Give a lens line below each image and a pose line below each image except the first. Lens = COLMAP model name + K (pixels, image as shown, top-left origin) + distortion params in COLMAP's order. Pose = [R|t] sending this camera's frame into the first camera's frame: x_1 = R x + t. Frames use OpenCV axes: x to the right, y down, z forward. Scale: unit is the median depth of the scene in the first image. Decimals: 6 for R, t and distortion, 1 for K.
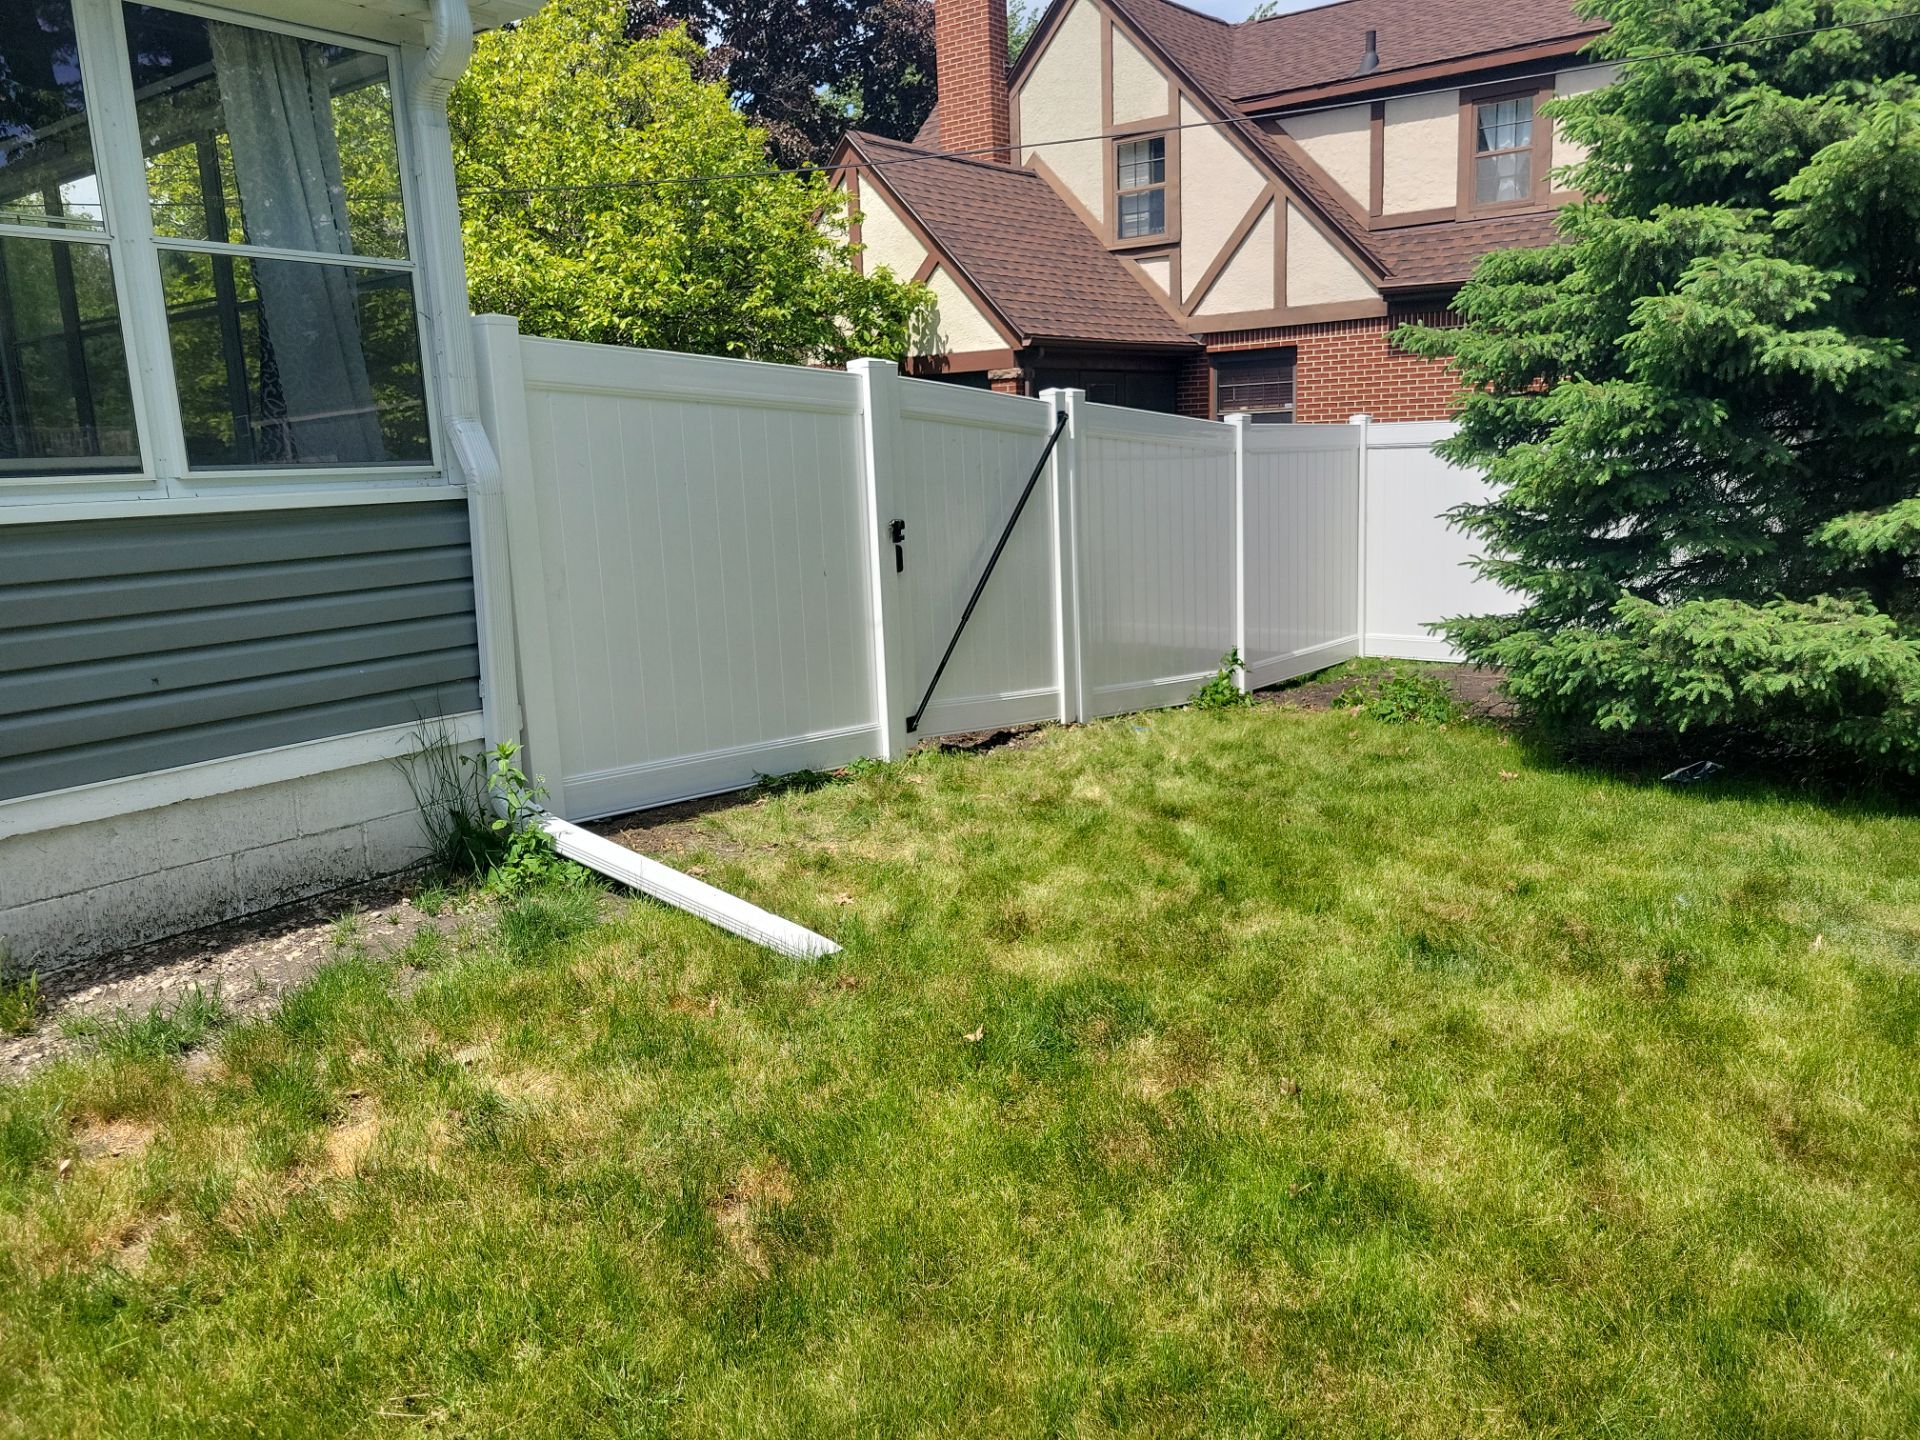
lens RADIAL K [[1444.8, 0, 960.1], [0, 1444.8, 721.7], [0, 0, 1]] dist [0.051259, -0.028695]
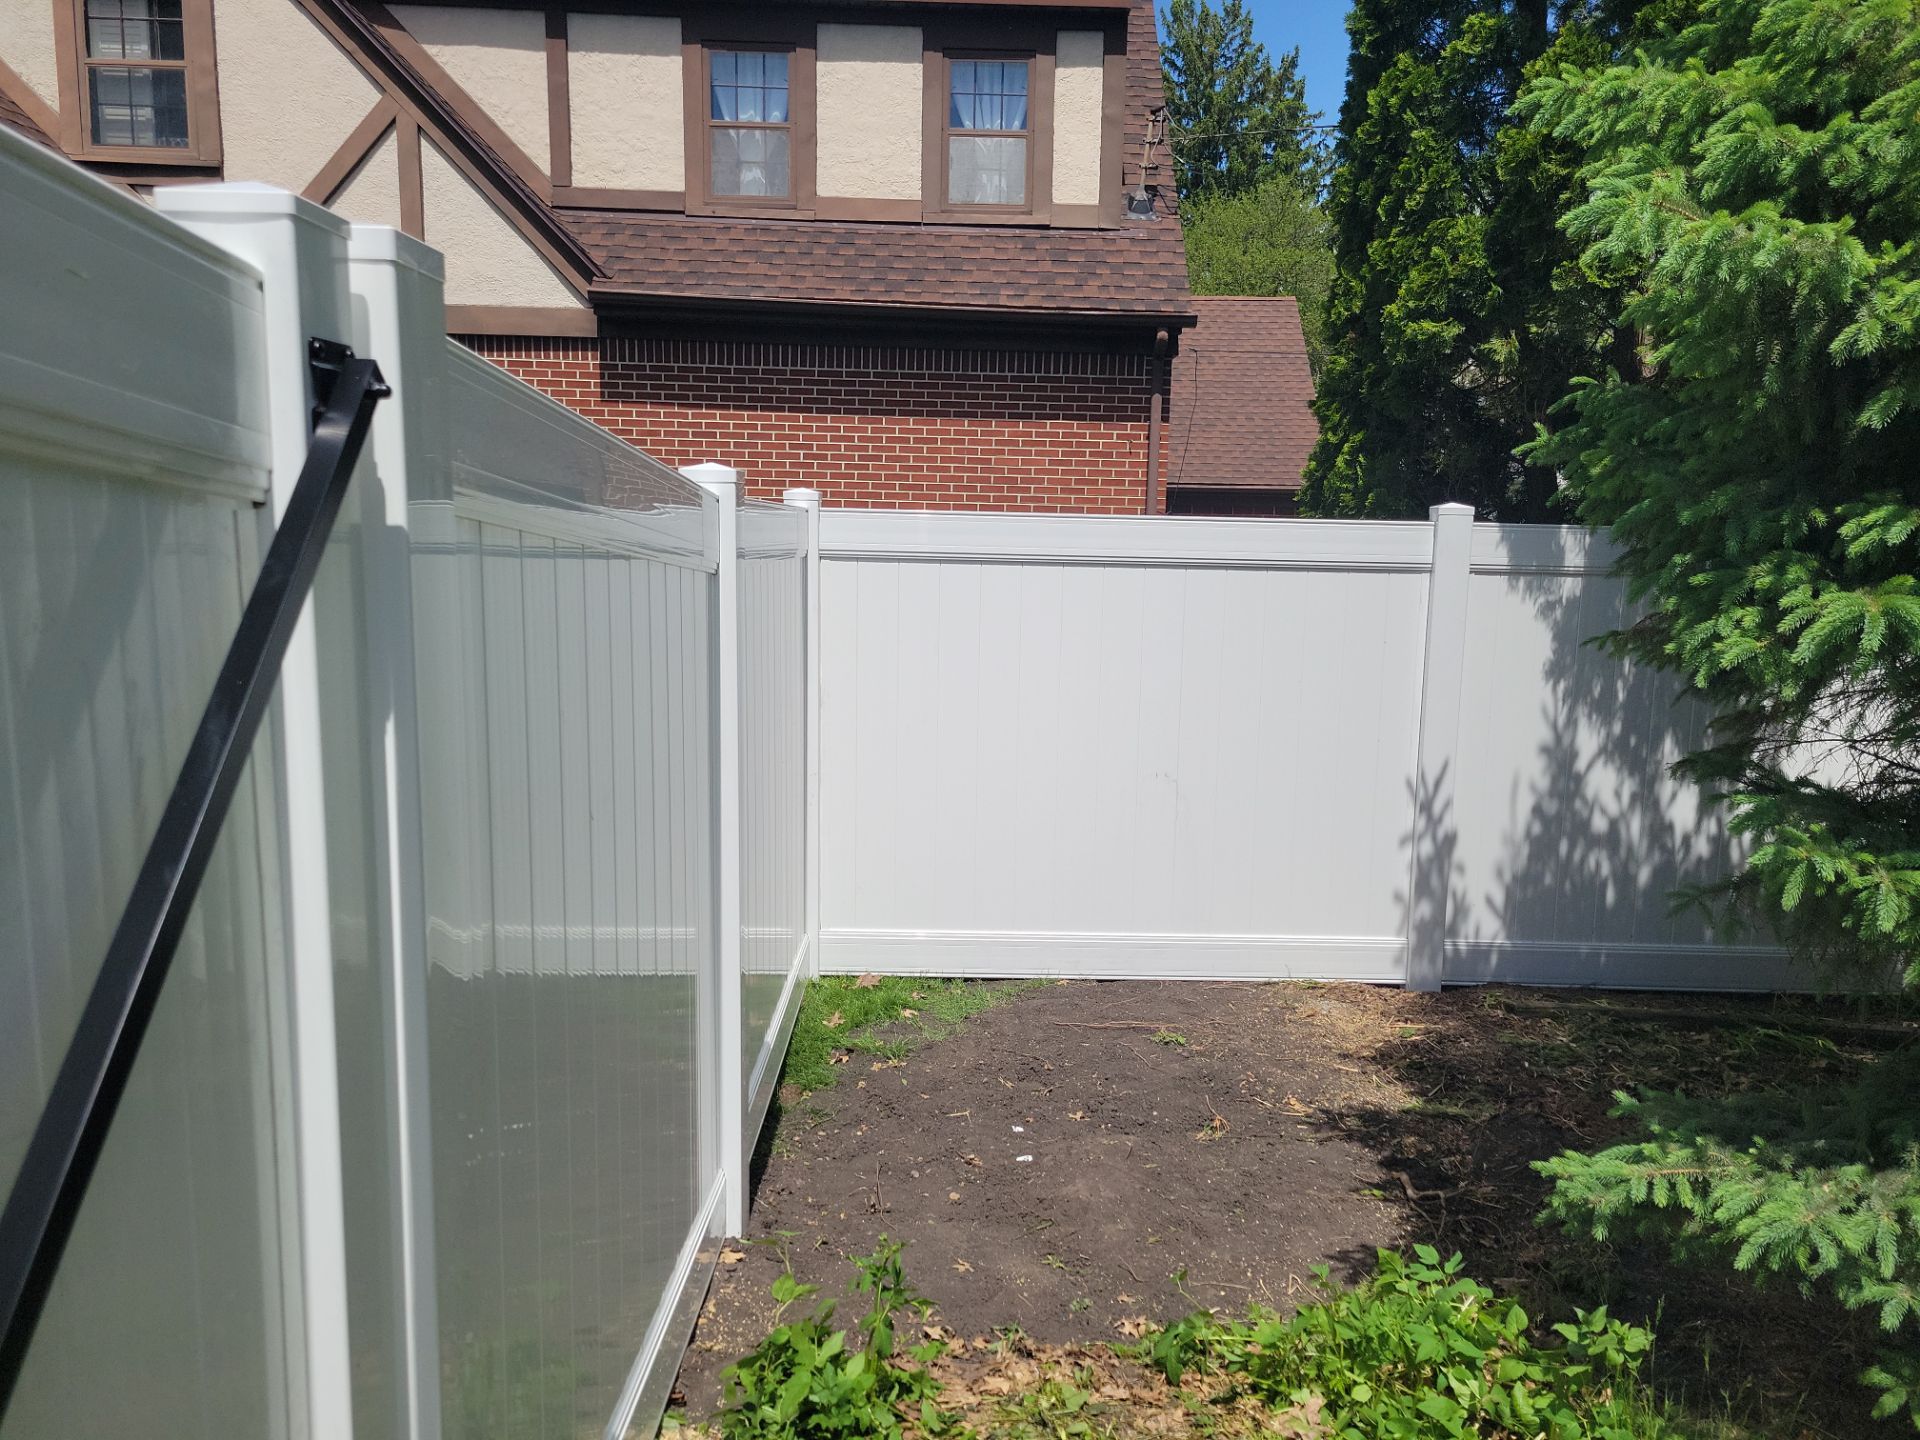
lens RADIAL K [[1444.8, 0, 967.3], [0, 1444.8, 719.9], [0, 0, 1]] dist [0.051259, -0.028695]
pose [[0.774964, -0.038017, 0.630861, 0.003247], [0.069593, 0.997252, -0.025393, -0.077196], [-0.628162, 0.063582, 0.775480, 0.389715]]
